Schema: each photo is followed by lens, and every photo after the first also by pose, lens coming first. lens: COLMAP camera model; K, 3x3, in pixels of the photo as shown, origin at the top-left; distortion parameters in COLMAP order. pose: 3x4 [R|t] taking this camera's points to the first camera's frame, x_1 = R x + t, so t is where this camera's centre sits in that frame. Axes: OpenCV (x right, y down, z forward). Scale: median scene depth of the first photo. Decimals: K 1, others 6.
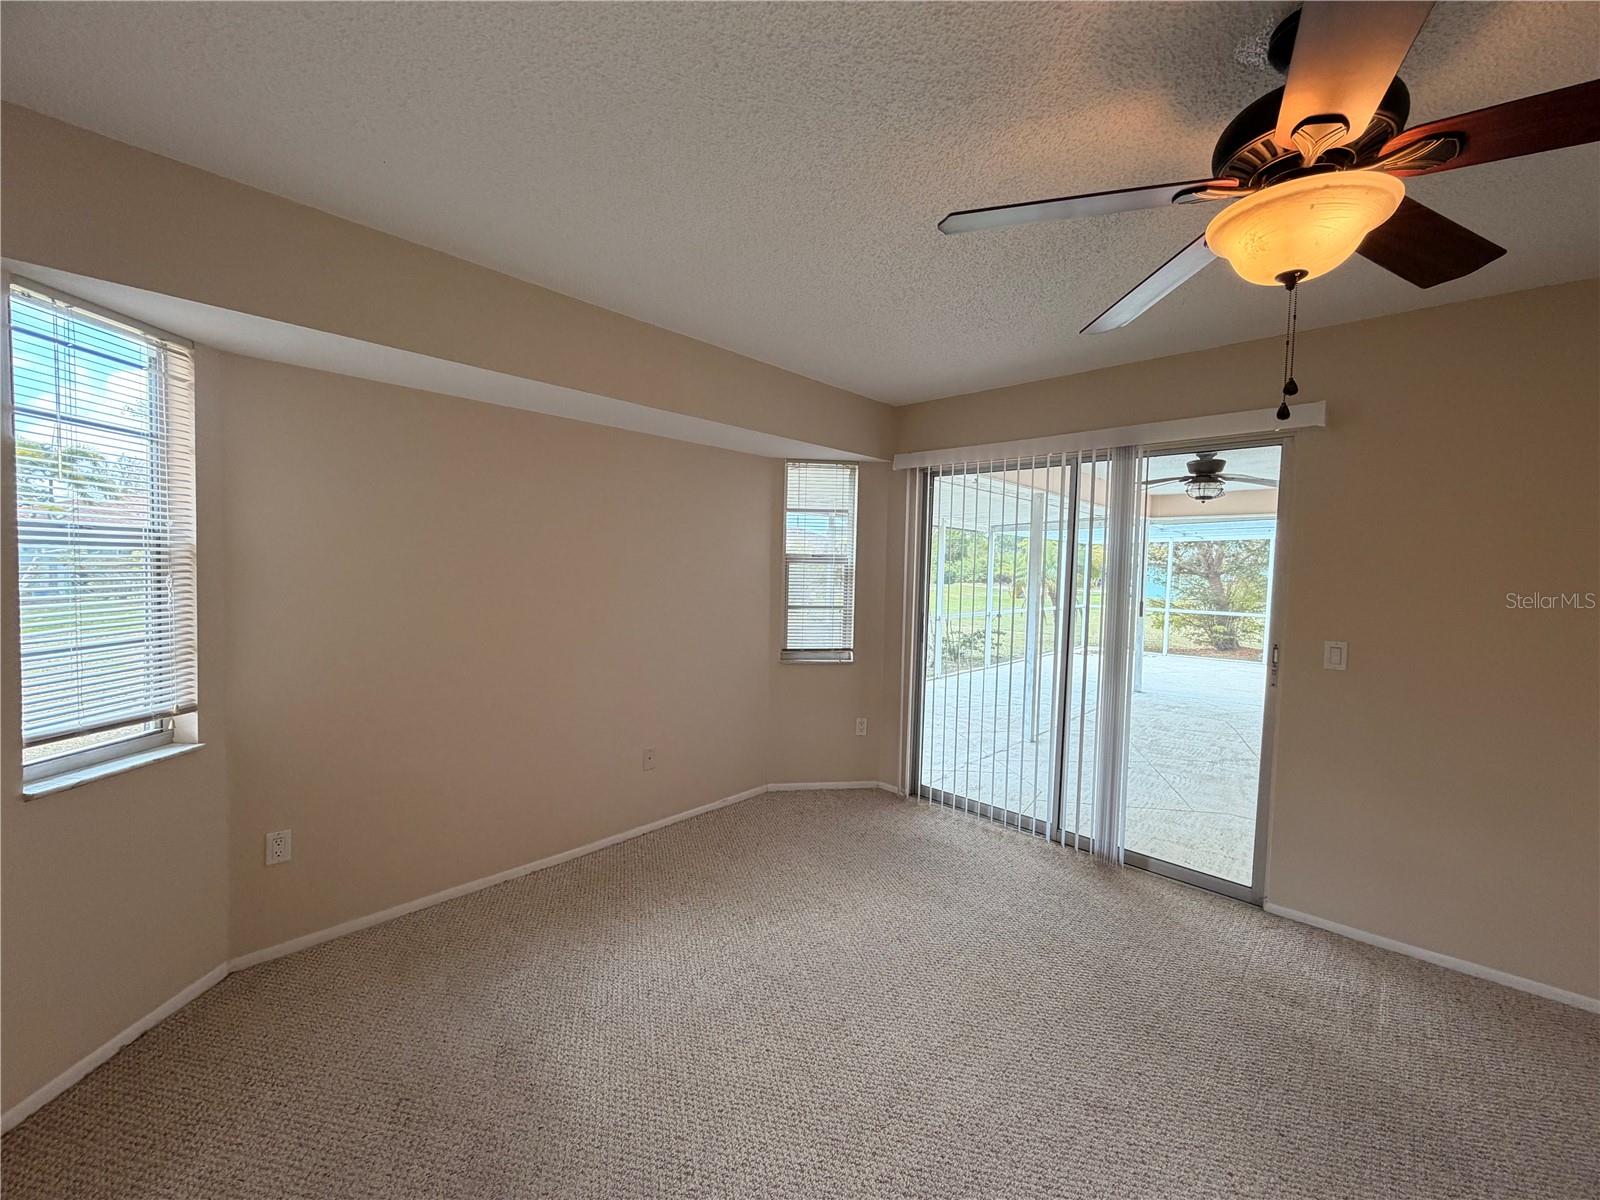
lens RADIAL K [[639.4, 0, 799.9], [0, 639.4, 592.9], [0, 0, 1]] dist [-0.001187, 0.001198]
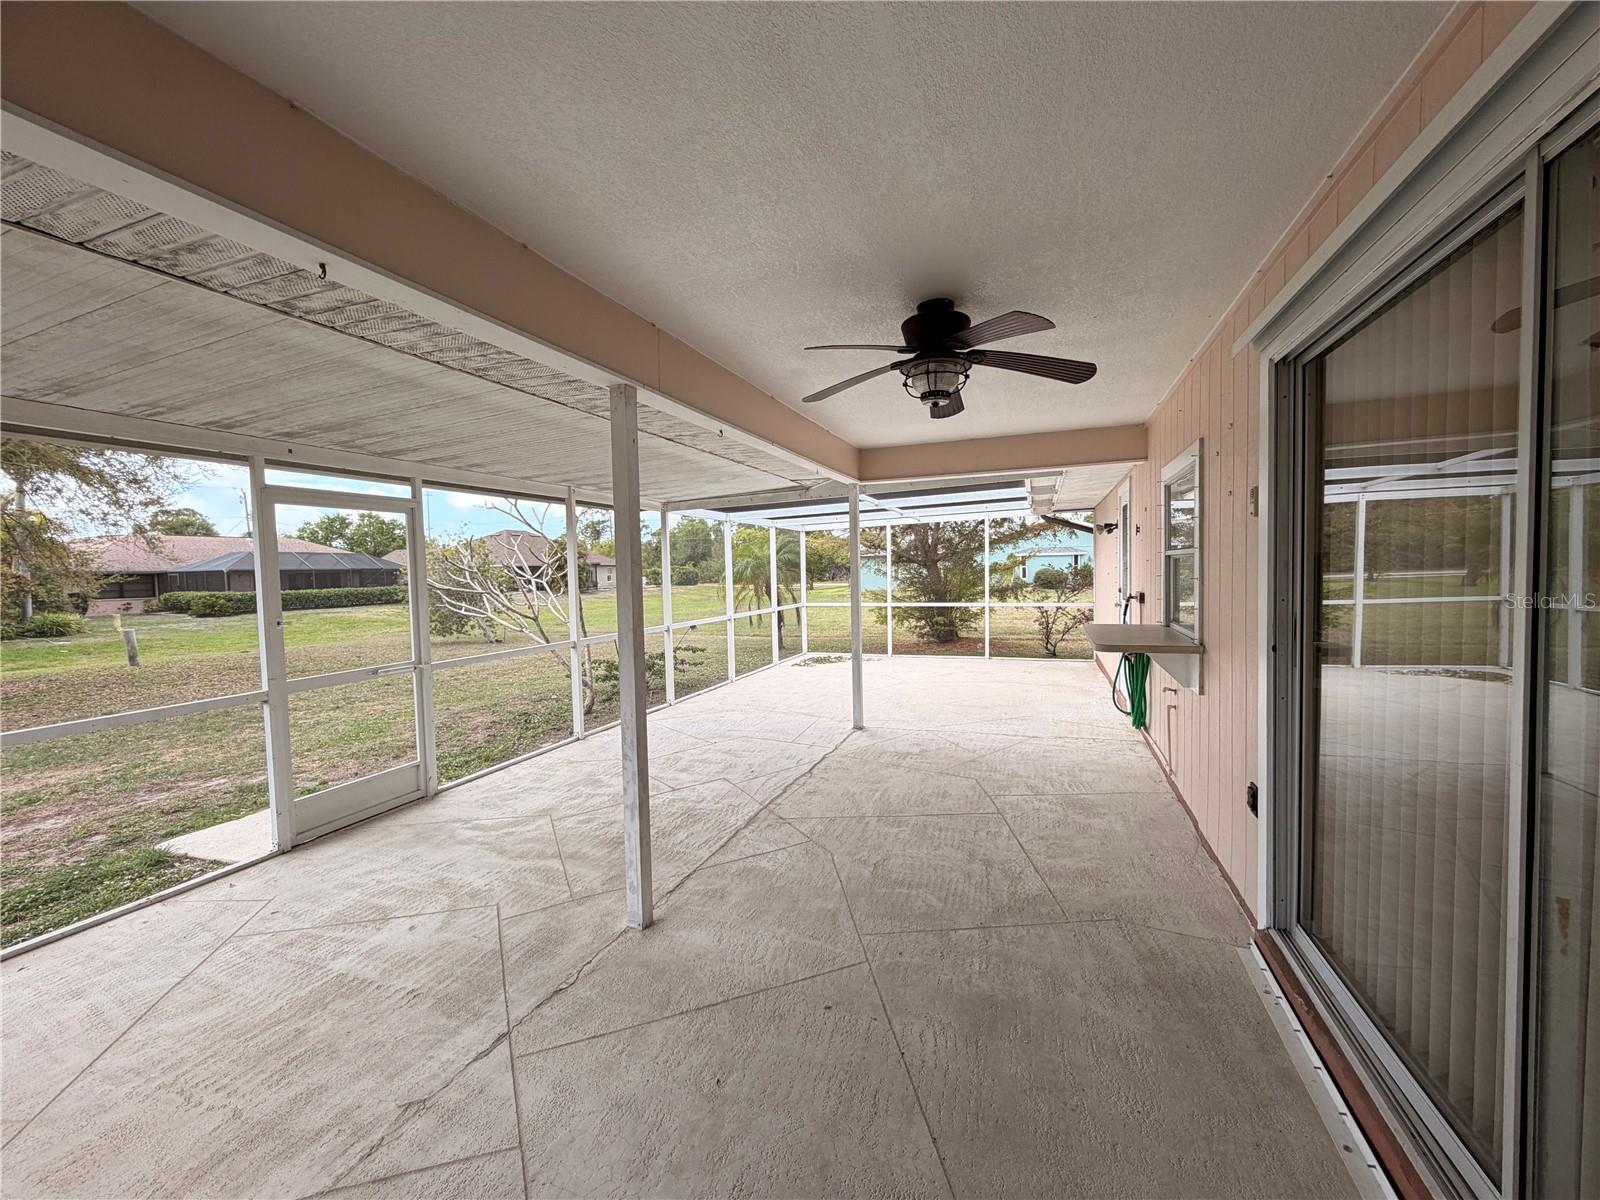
lens RADIAL K [[639.4, 0, 800.7], [0, 639.4, 596.3], [0, 0, 1]] dist [-0.001187, 0.001198]
pose [[0.925962, -0.062102, 0.372474, 0.123488], [0.061410, 0.998018, 0.013736, -0.003677], [-0.372589, 0.010155, 0.927941, 0.209709]]
